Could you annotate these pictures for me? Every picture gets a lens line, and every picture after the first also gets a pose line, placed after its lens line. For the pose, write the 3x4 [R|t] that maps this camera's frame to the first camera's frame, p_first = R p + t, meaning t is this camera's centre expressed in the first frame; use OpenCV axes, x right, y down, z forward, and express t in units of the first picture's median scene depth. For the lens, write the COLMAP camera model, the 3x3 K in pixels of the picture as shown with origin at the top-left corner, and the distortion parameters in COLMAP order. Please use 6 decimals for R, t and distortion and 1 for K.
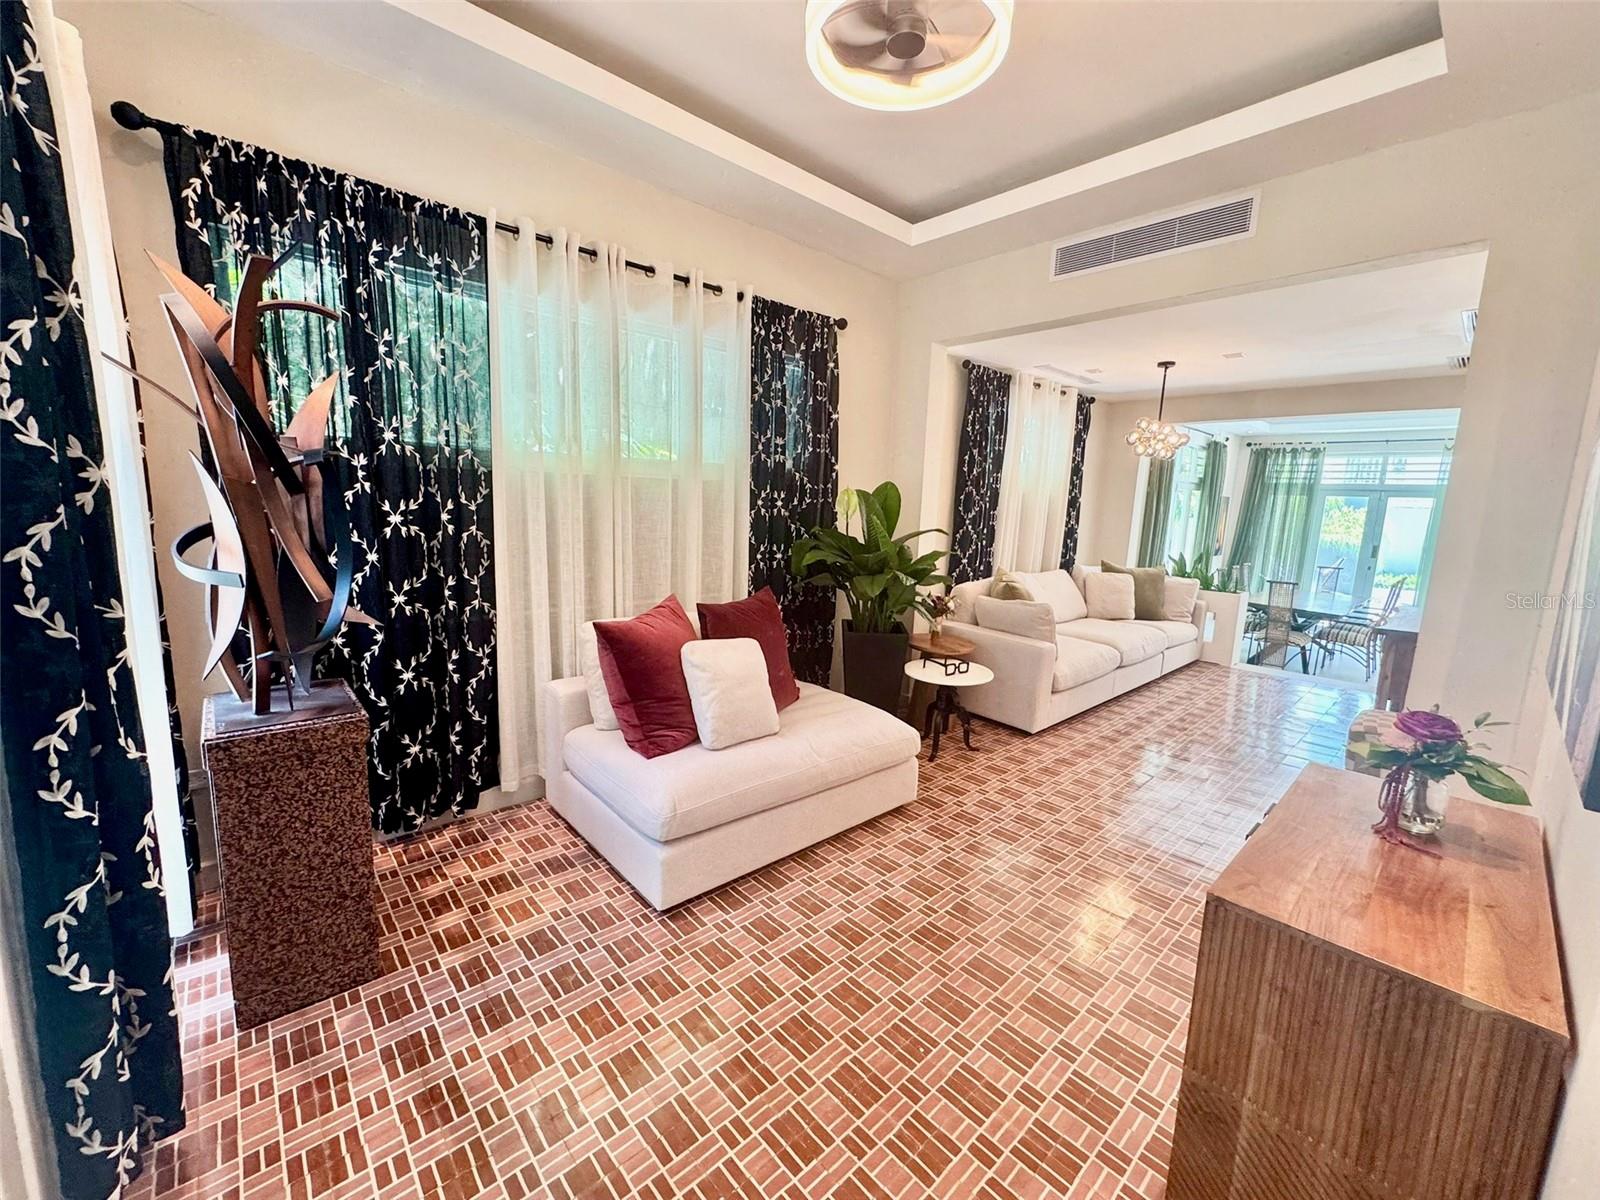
lens RADIAL K [[639.1, 0, 798.9], [0, 639.1, 598.5], [0, 0, 1]] dist [-0.002681, -0.000025]
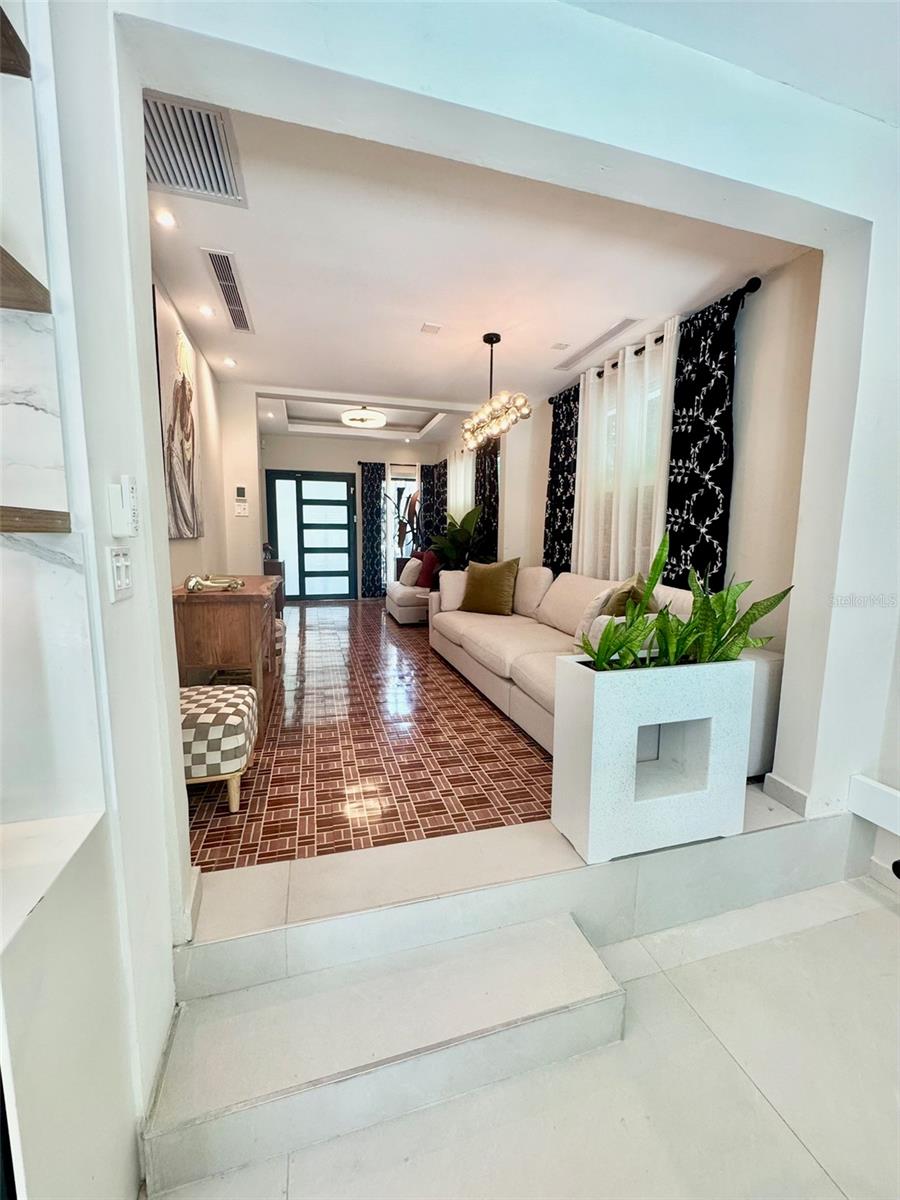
lens RADIAL K [[479.3, 0, 450.7], [0, 479.3, 597.1], [0, 0, 1]] dist [-0.002681, -0.000025]
pose [[-0.441697, 0.069404, -0.894475, 1.535378], [-0.165099, 0.973688, 0.157077, -0.124019], [0.881842, 0.217057, -0.418617, 1.624061]]
